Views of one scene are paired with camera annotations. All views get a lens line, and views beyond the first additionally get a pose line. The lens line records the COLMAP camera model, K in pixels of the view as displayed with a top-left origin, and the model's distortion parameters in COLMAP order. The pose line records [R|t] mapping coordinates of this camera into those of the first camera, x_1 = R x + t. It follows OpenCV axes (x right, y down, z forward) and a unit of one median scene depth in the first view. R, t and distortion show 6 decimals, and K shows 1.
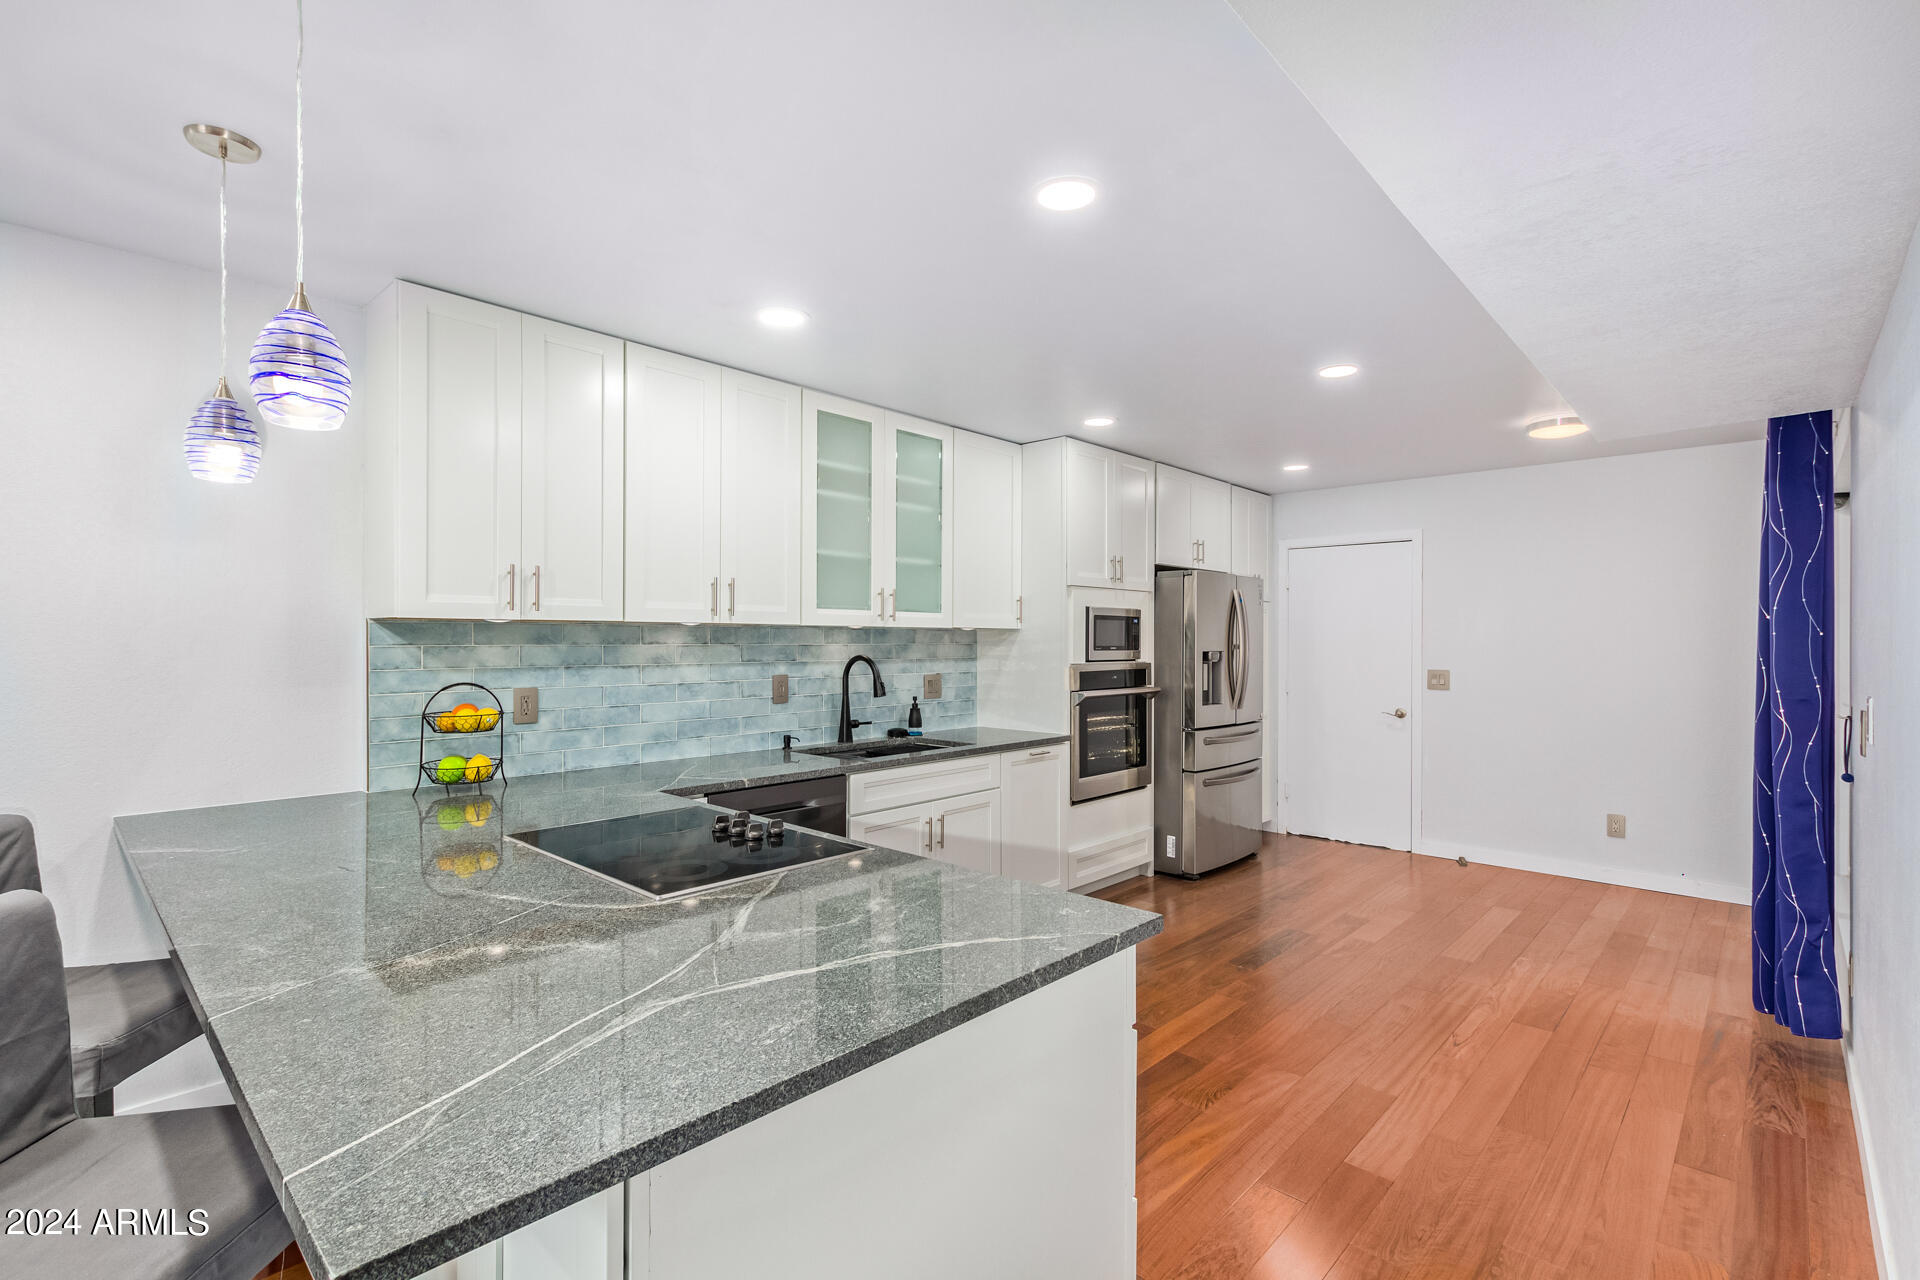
lens RADIAL K [[873.8, 0, 960.0], [0, 873.8, 640.0], [0, 0, 1]] dist [0.016081, -0.008554]
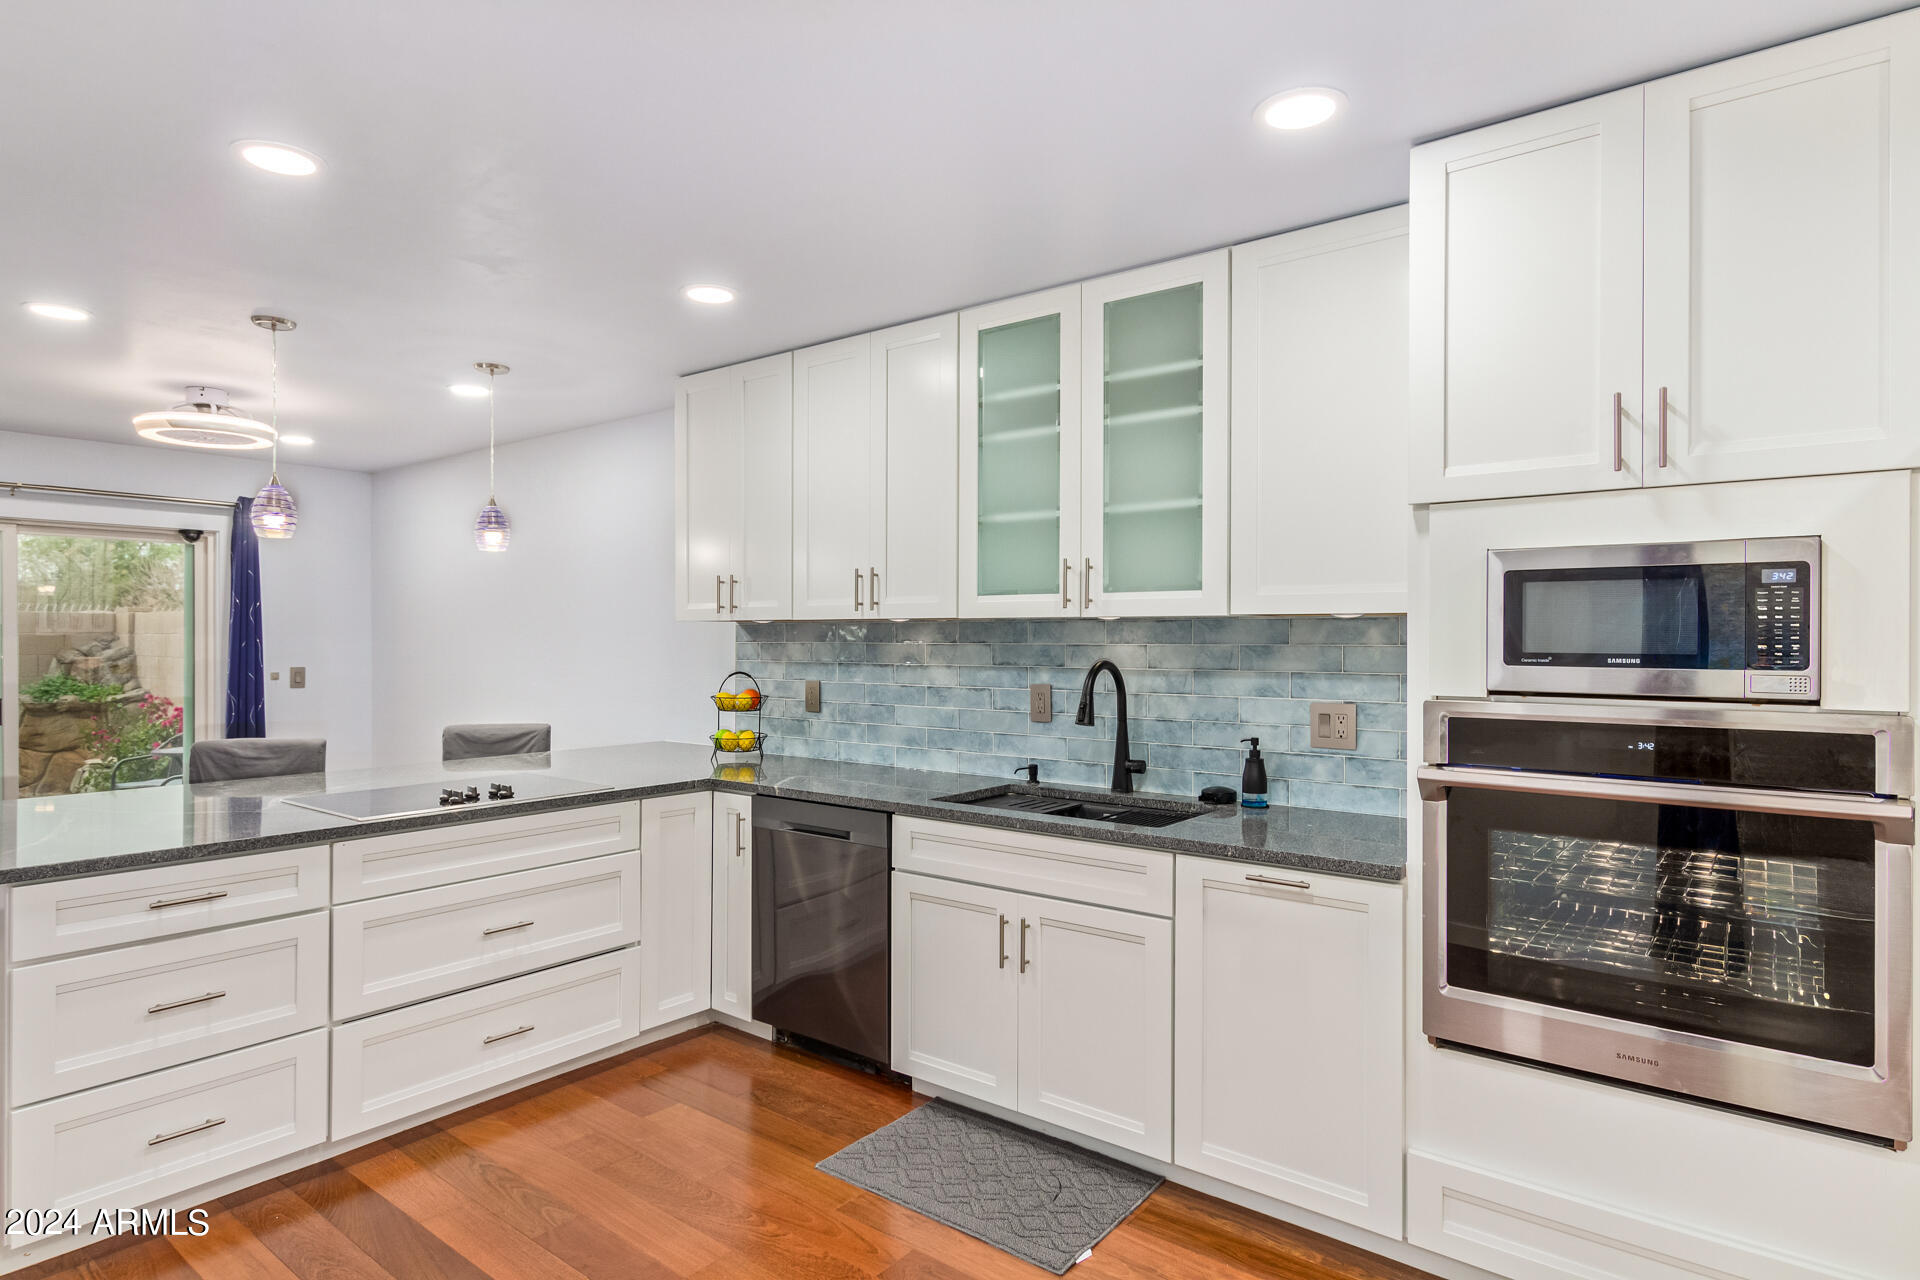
lens RADIAL K [[1047.8, 0, 960.0], [0, 1047.8, 640.0], [0, 0, 1]] dist [0.004884, -0.000110]
pose [[0.085272, 0.001212, -0.996357, 0.680913], [0.000025, 0.999999, 0.001219, 0.000599], [0.996358, -0.000128, 0.085272, 0.844361]]
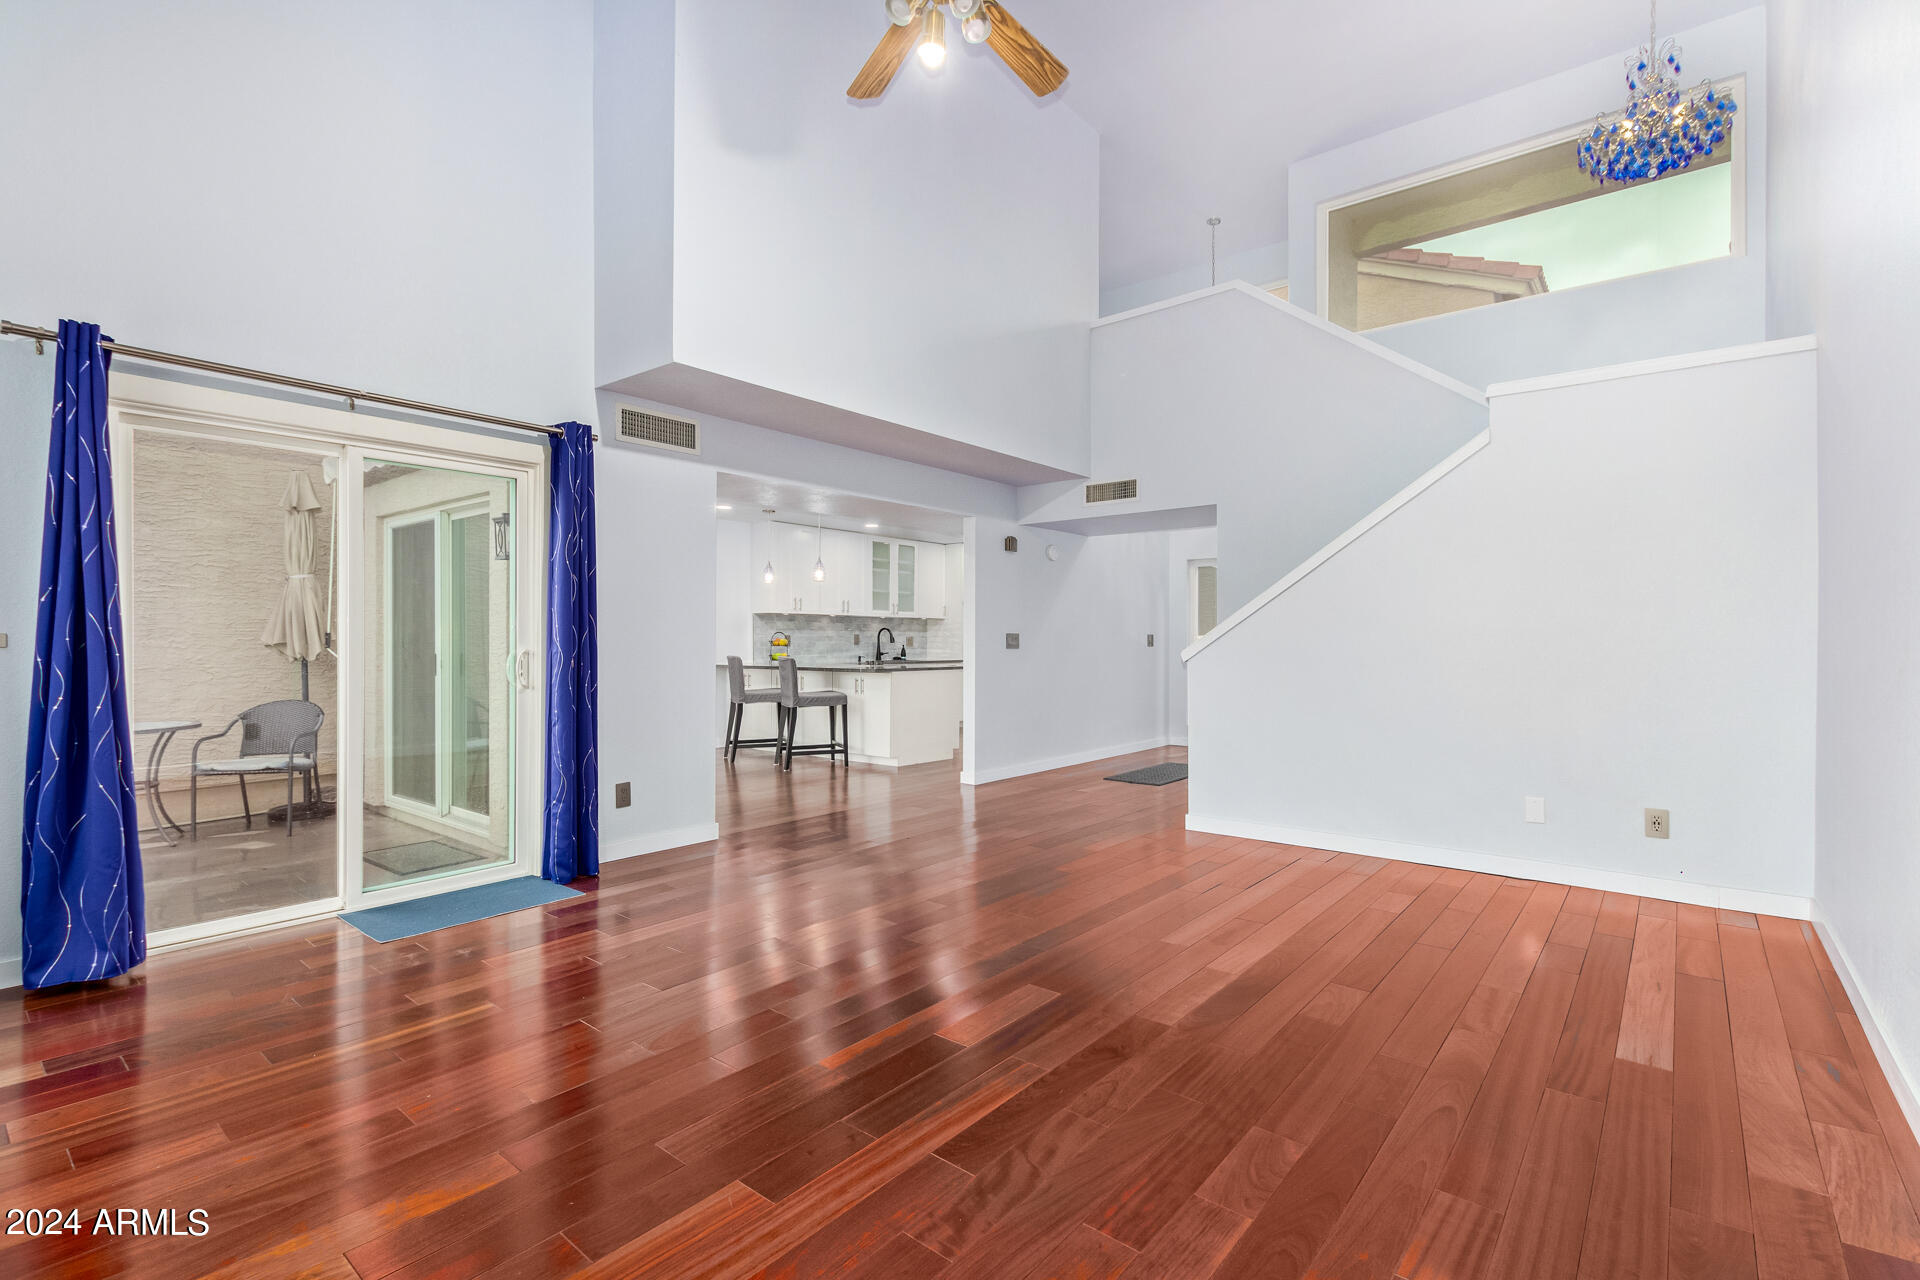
lens RADIAL K [[873.8, 0, 960.0], [0, 873.8, 640.0], [0, 0, 1]] dist [0.016081, -0.008554]
pose [[0.997514, -0.002675, 0.070424, -0.074312], [0.002675, 0.999996, 0.000102, 0.057574], [-0.070424, 0.000087, 0.997517, -1.743054]]
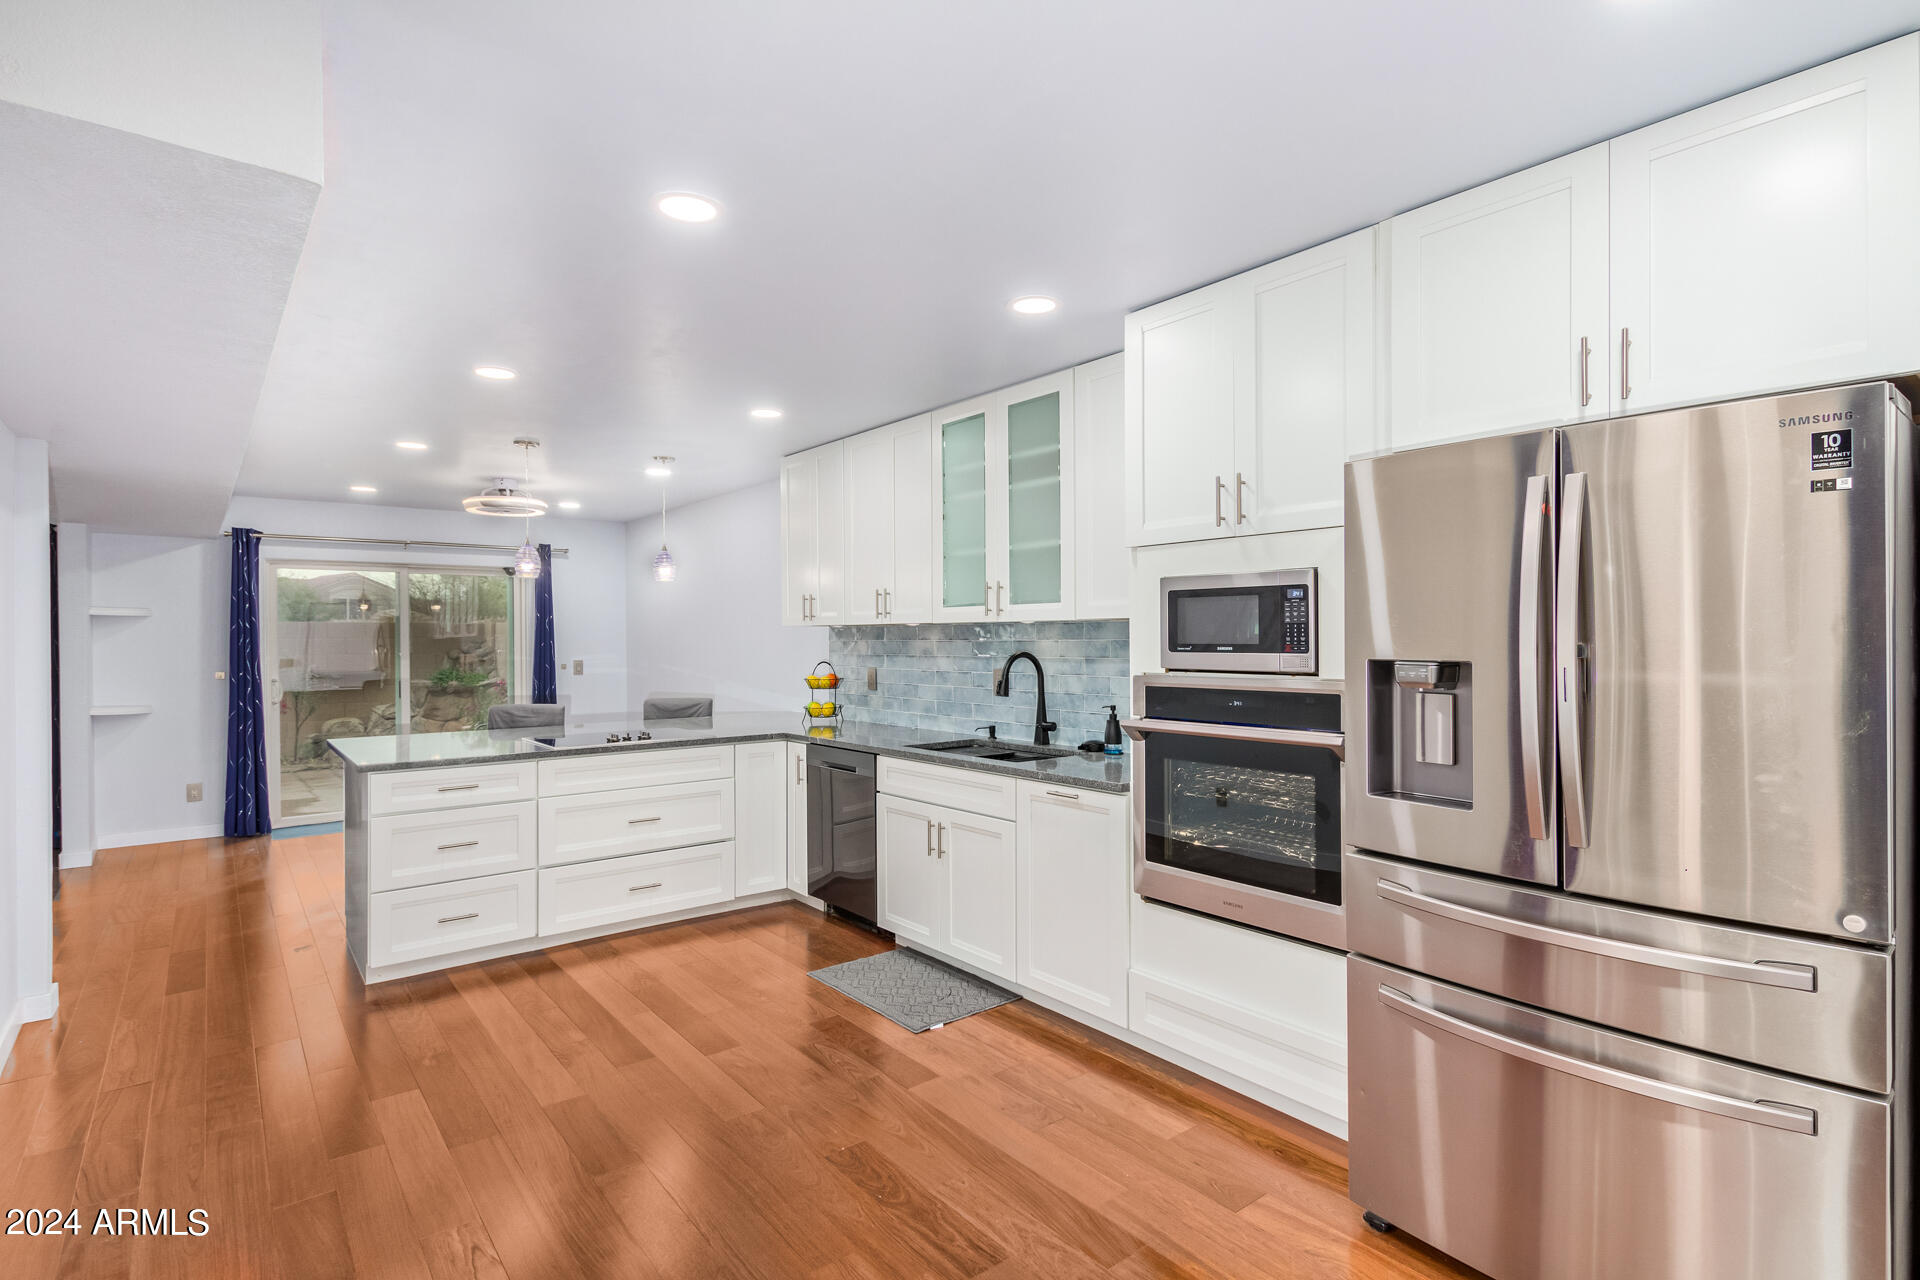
lens RADIAL K [[944.9, 0, 960.0], [0, 944.9, 640.0], [0, 0, 1]] dist [0.002664, 0.000134]
pose [[-0.146502, 0.002847, -0.989206, 0.926868], [0.007706, 0.999969, 0.001736, 0.002212], [0.989180, -0.007369, -0.146520, 1.108967]]
